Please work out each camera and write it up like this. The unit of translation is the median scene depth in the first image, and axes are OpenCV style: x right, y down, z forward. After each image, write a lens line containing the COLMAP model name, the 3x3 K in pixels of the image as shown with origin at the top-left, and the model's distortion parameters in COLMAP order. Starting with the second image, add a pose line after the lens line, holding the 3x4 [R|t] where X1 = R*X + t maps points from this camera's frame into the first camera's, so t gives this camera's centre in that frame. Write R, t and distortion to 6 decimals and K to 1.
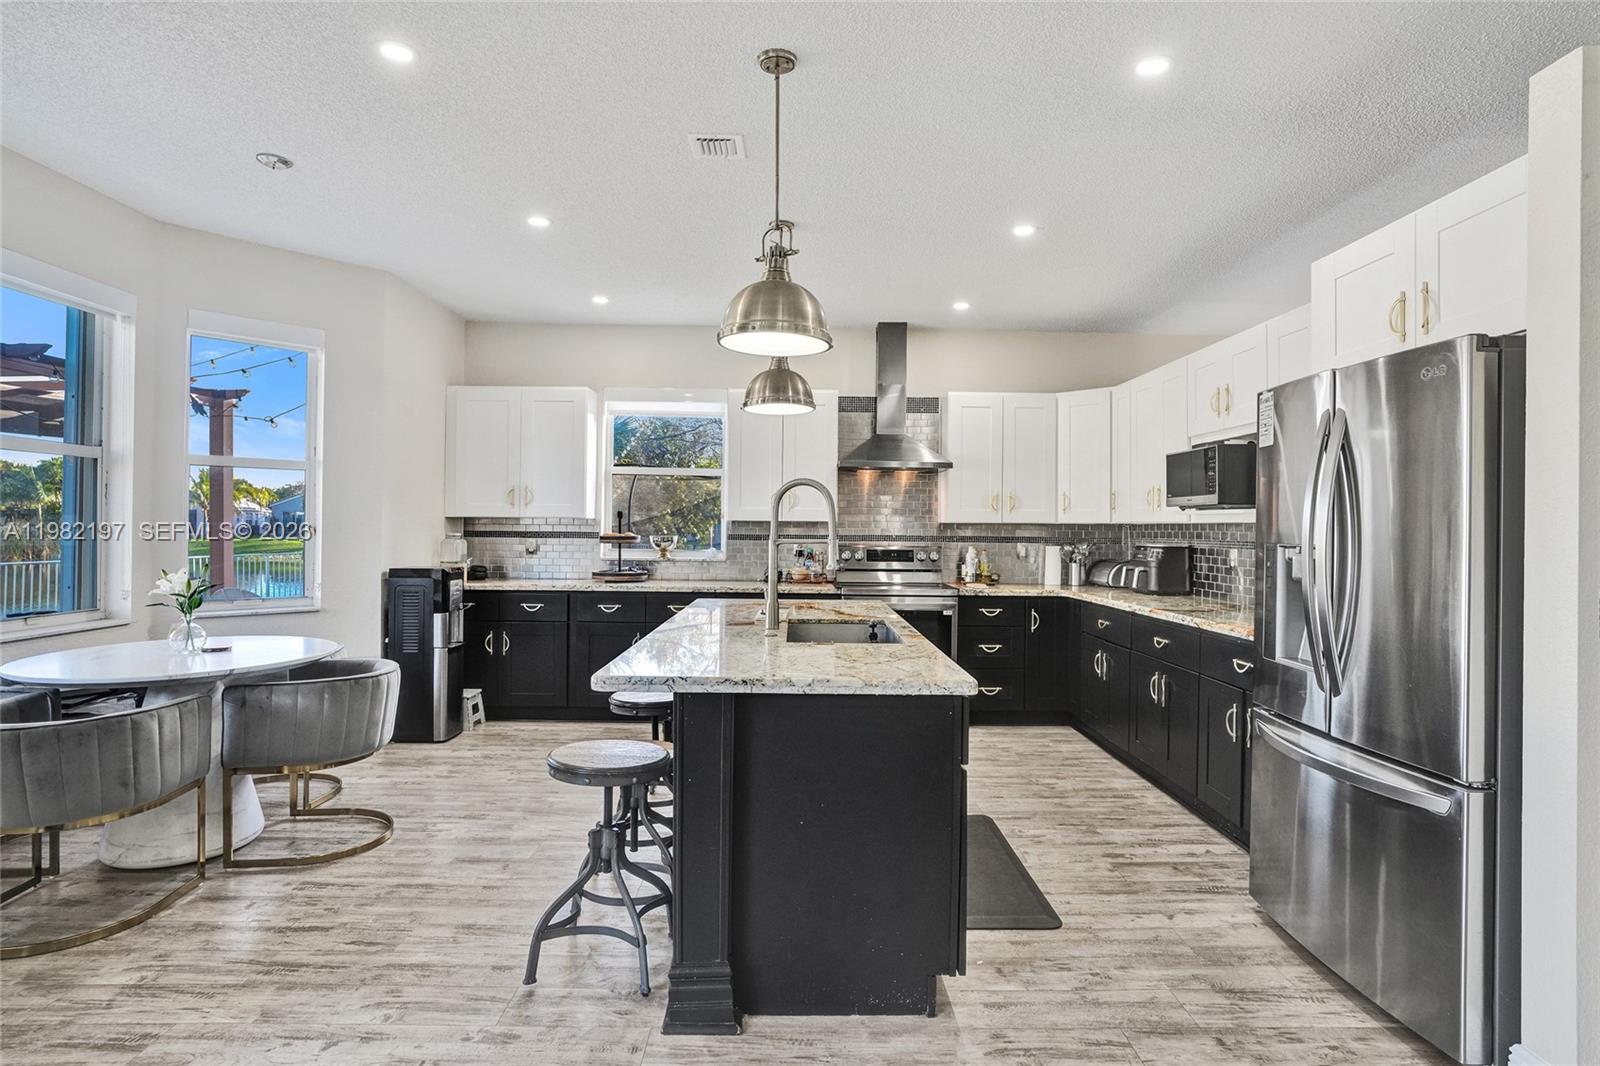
lens RADIAL K [[858.5, 0, 804.4], [0, 858.5, 518.7], [0, 0, 1]] dist [-0.048217, 0.000433]
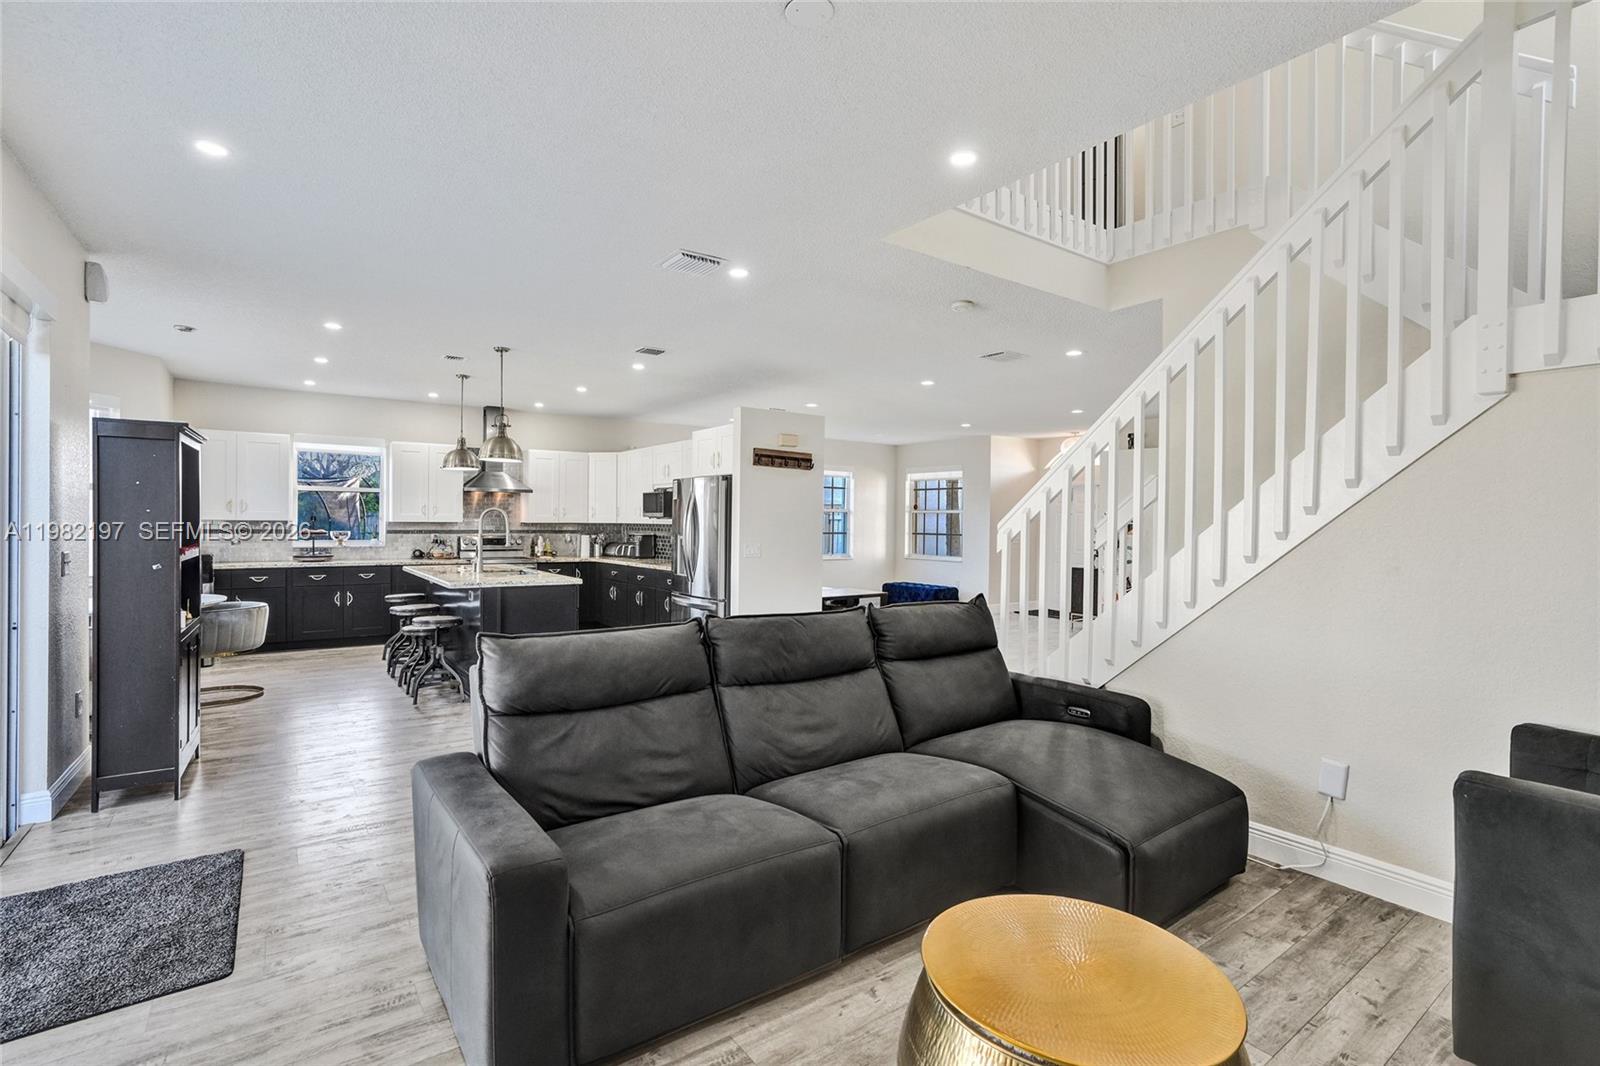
lens RADIAL K [[741.1, 0, 794.7], [0, 741.1, 522.6], [0, 0, 1]] dist [-0.060210, 0.023412]
pose [[0.827065, -0.003424, 0.562096, -0.237435], [-0.006379, 0.999860, 0.015478, -0.023247], [-0.562070, -0.016387, 0.826927, -0.586171]]
